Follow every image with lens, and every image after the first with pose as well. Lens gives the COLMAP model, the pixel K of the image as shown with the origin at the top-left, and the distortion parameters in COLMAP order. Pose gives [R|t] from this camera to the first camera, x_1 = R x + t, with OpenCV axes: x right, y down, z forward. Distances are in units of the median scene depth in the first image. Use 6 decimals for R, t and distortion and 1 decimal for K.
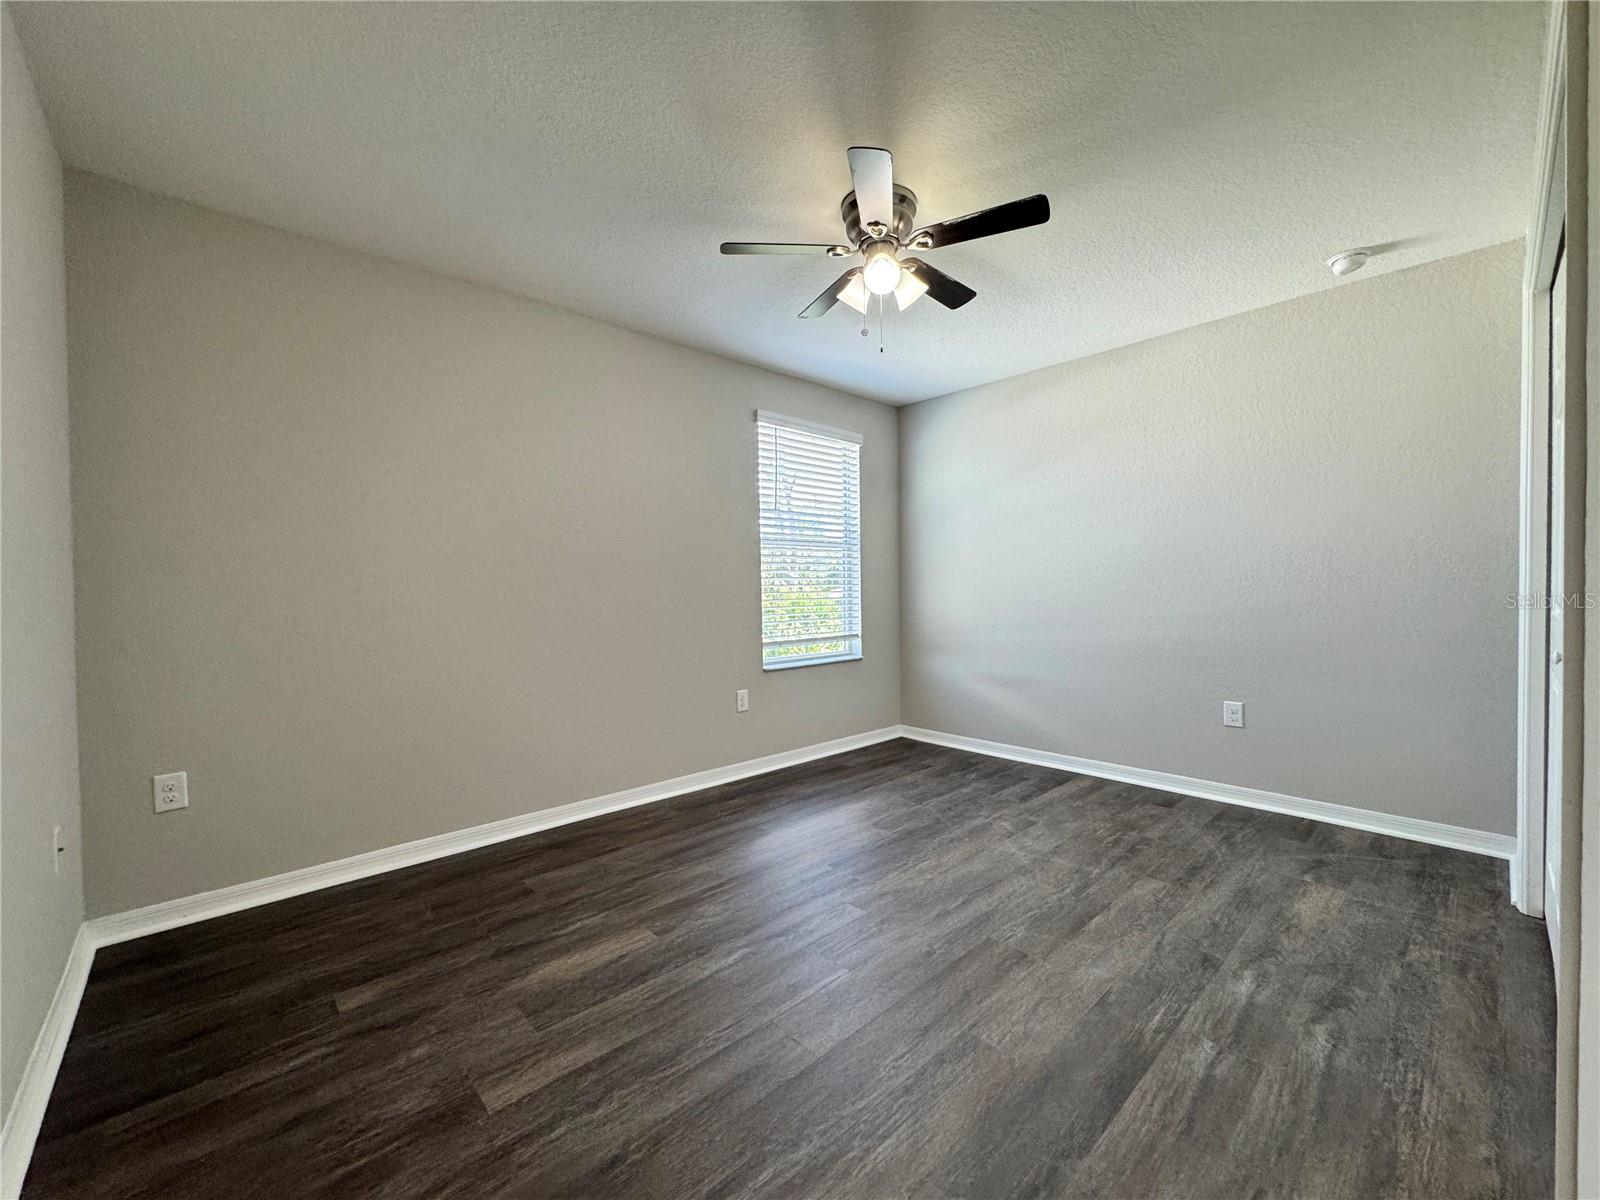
lens RADIAL K [[637.4, 0, 802.7], [0, 637.4, 593.6], [0, 0, 1]] dist [-0.004546, 0.001435]
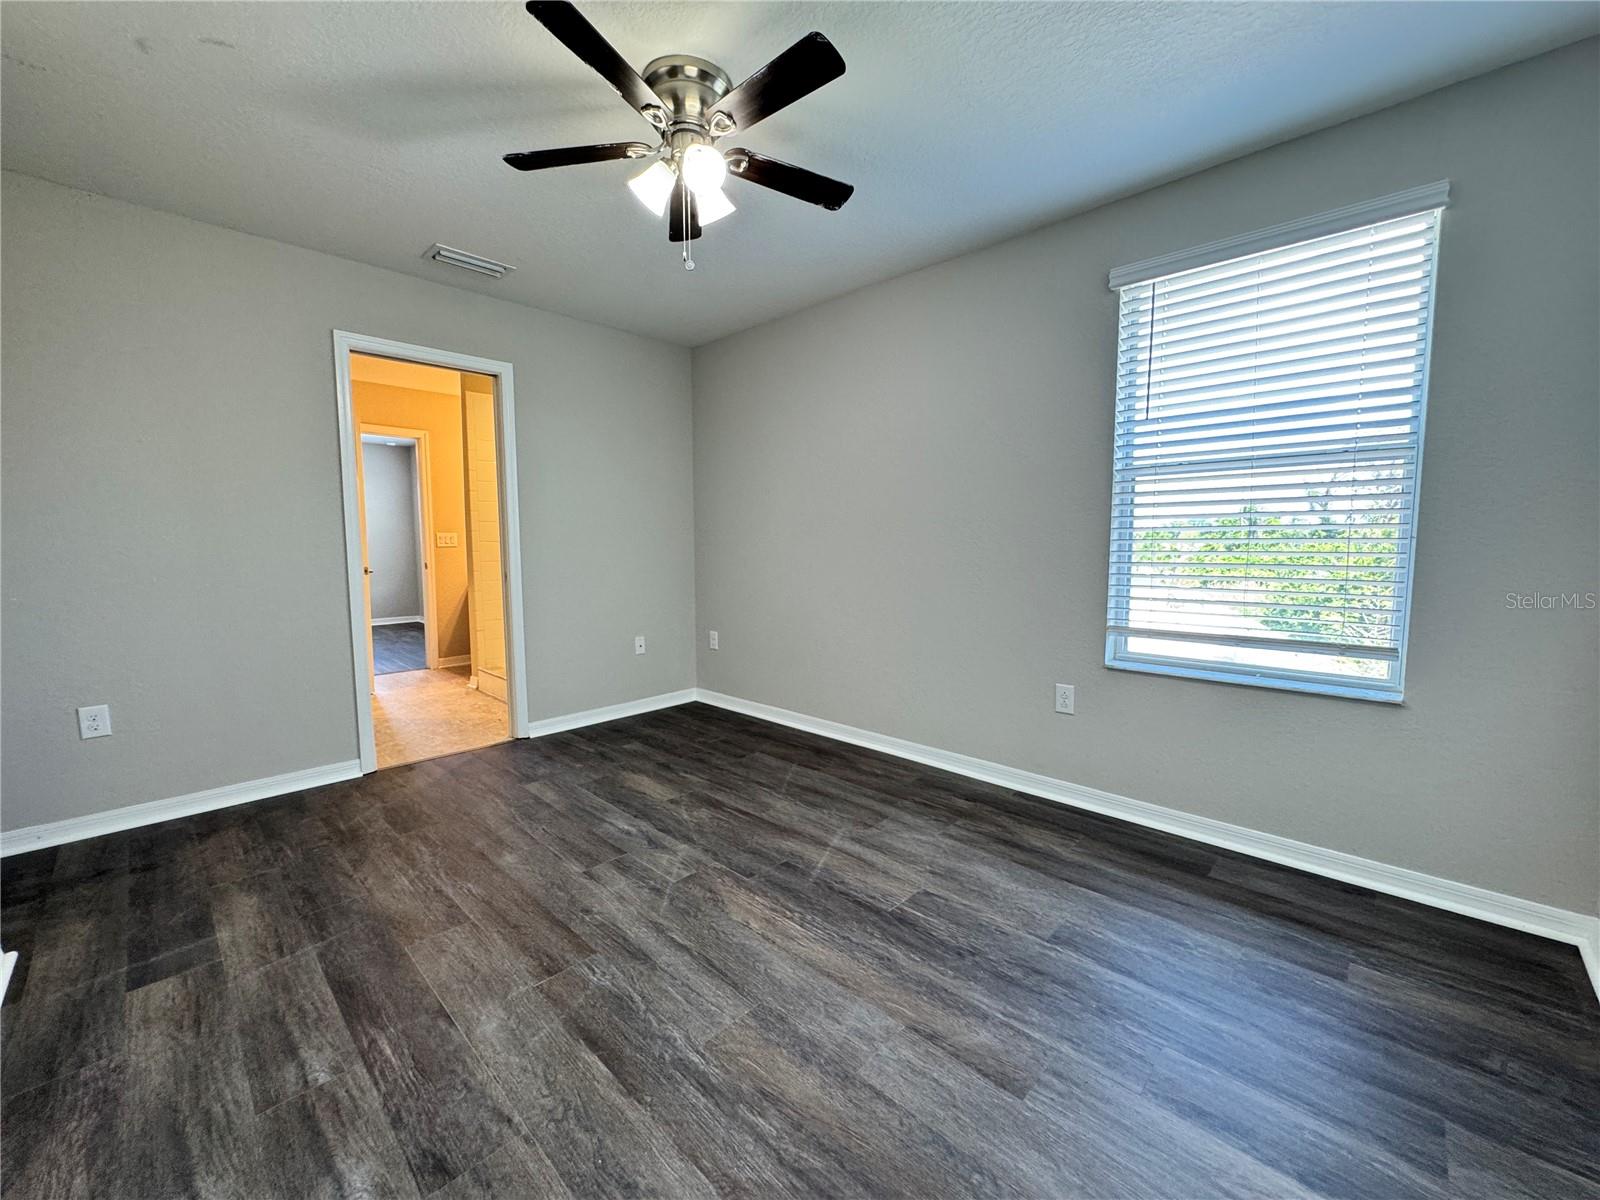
lens RADIAL K [[637.4, 0, 792.1], [0, 637.4, 583.4], [0, 0, 1]] dist [-0.004546, 0.001435]
pose [[0.054794, 0.078565, -0.995402, 1.116268], [-0.004173, 0.996909, 0.078454, -0.036572], [0.998489, -0.000145, 0.054953, 1.194045]]
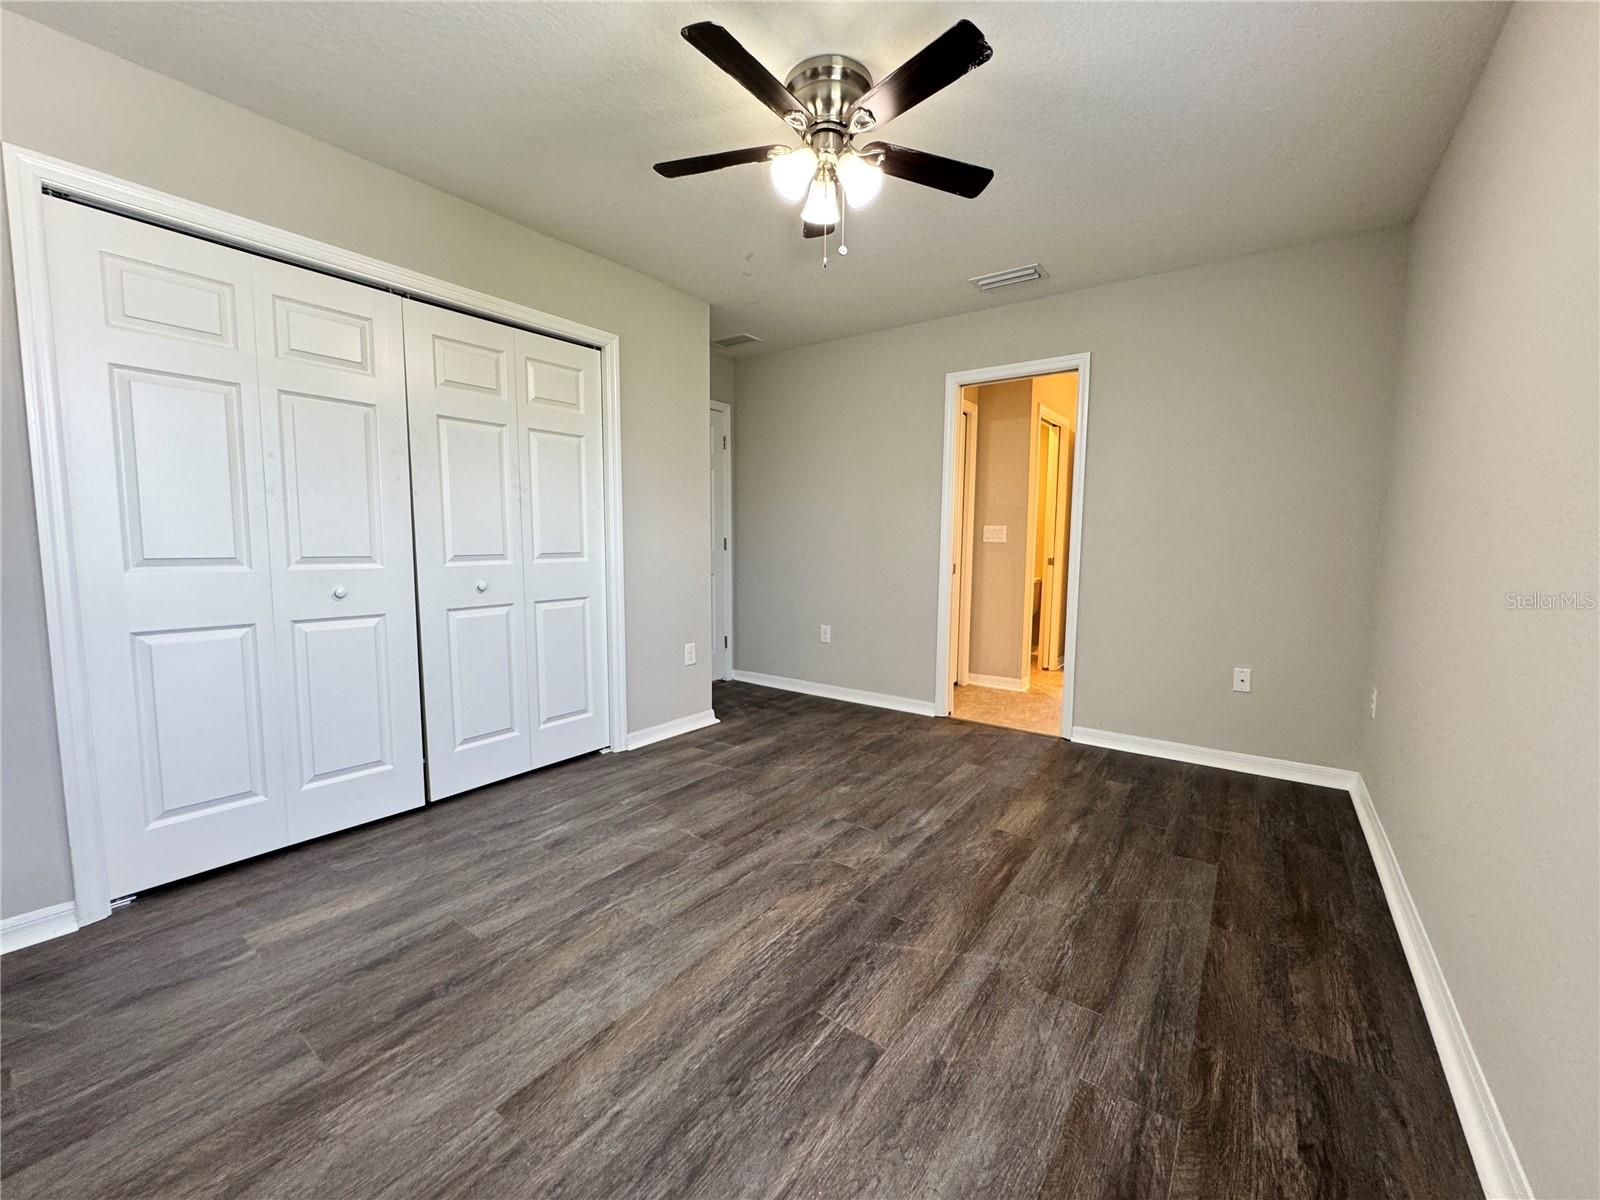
lens RADIAL K [[637.4, 0, 809.2], [0, 637.4, 585.8], [0, 0, 1]] dist [-0.004546, 0.001435]
pose [[-0.978517, 0.019803, -0.205215, 0.362513], [0.002566, 0.996469, 0.083922, -0.025789], [0.206152, 0.081592, -0.975112, 2.069723]]
